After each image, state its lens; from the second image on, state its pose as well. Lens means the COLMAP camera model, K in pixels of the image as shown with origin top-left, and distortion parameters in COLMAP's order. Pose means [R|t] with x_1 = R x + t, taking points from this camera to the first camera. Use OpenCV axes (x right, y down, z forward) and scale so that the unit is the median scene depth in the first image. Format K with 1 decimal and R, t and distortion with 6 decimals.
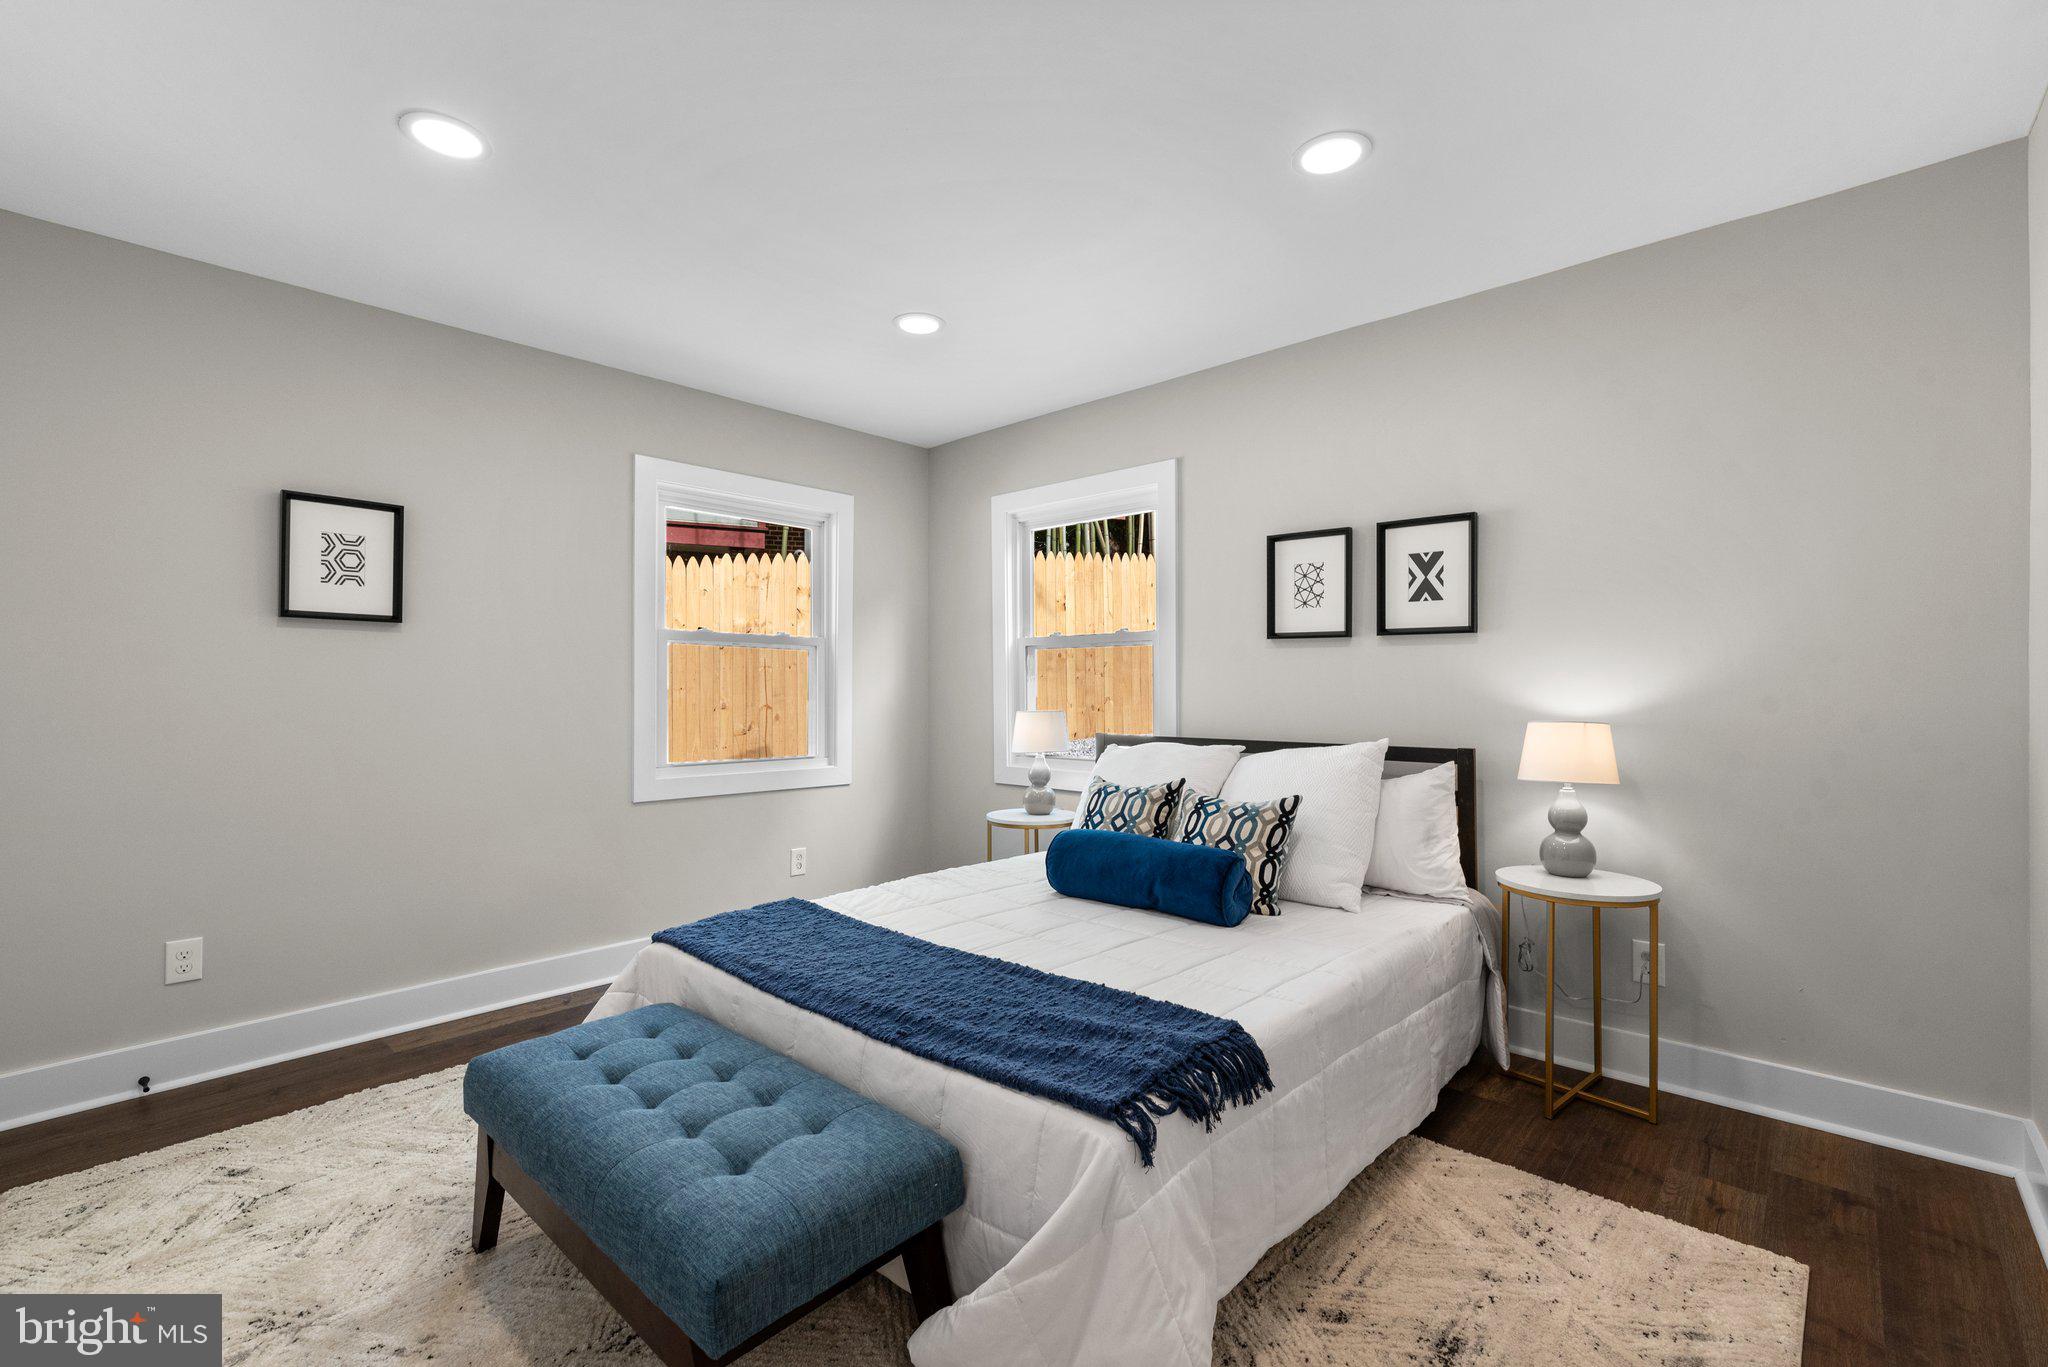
lens RADIAL K [[877.9, 0, 1014.8], [0, 877.9, 697.8], [0, 0, 1]] dist [0.000164, -0.000144]
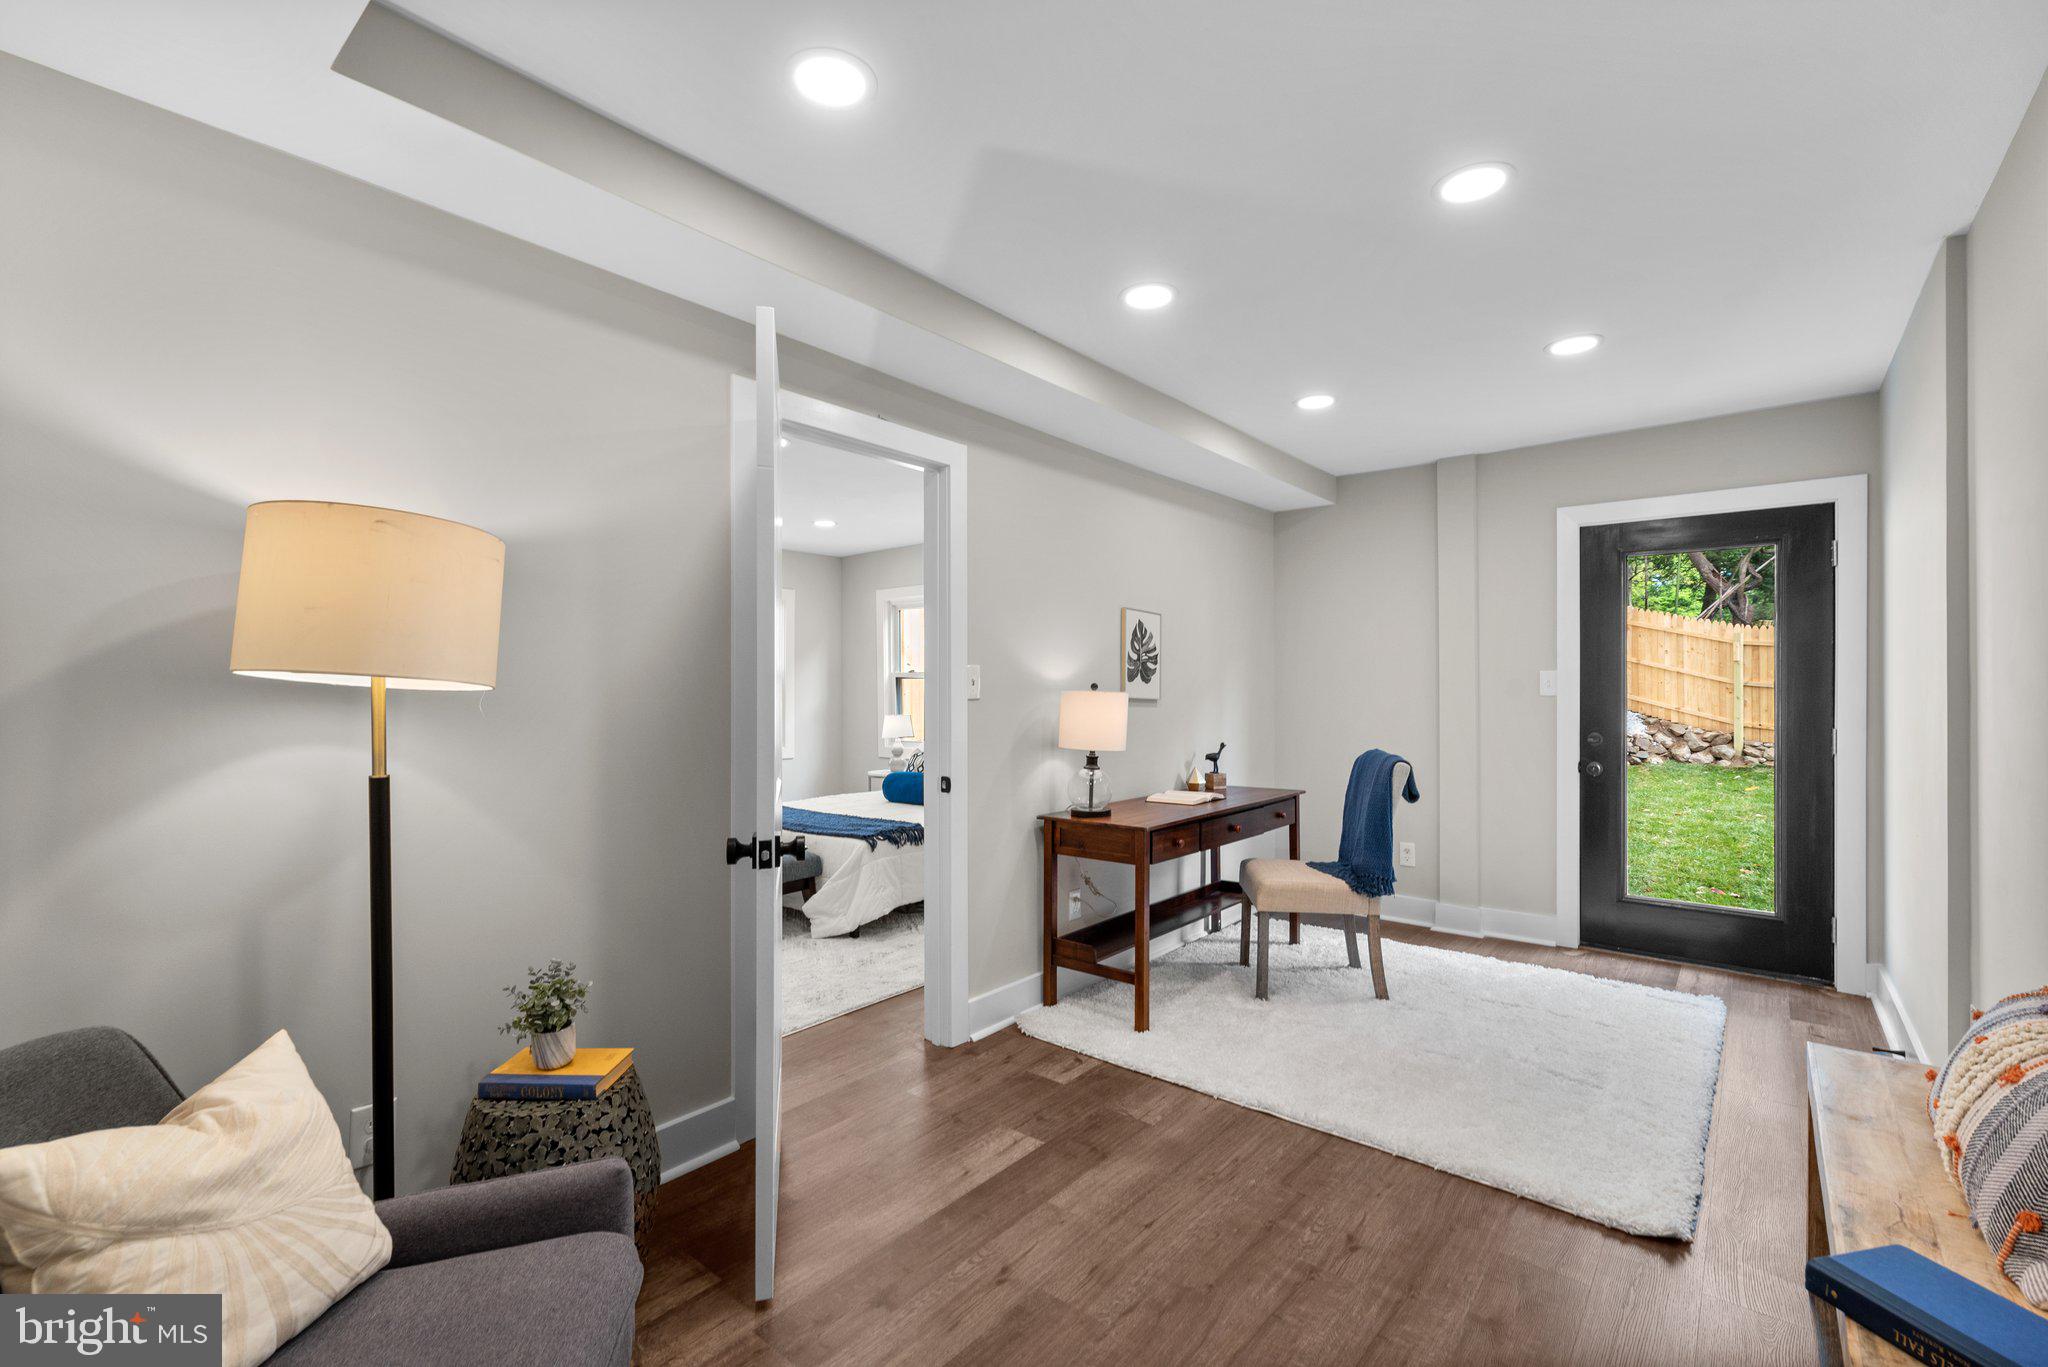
lens RADIAL K [[877.9, 0, 1014.8], [0, 877.9, 697.8], [0, 0, 1]] dist [0.000164, -0.000144]
pose [[0.999008, -0.003845, 0.044355, 0.282298], [0.003961, 0.999989, -0.002513, -0.022963], [-0.044345, 0.002686, 0.999013, -1.228458]]
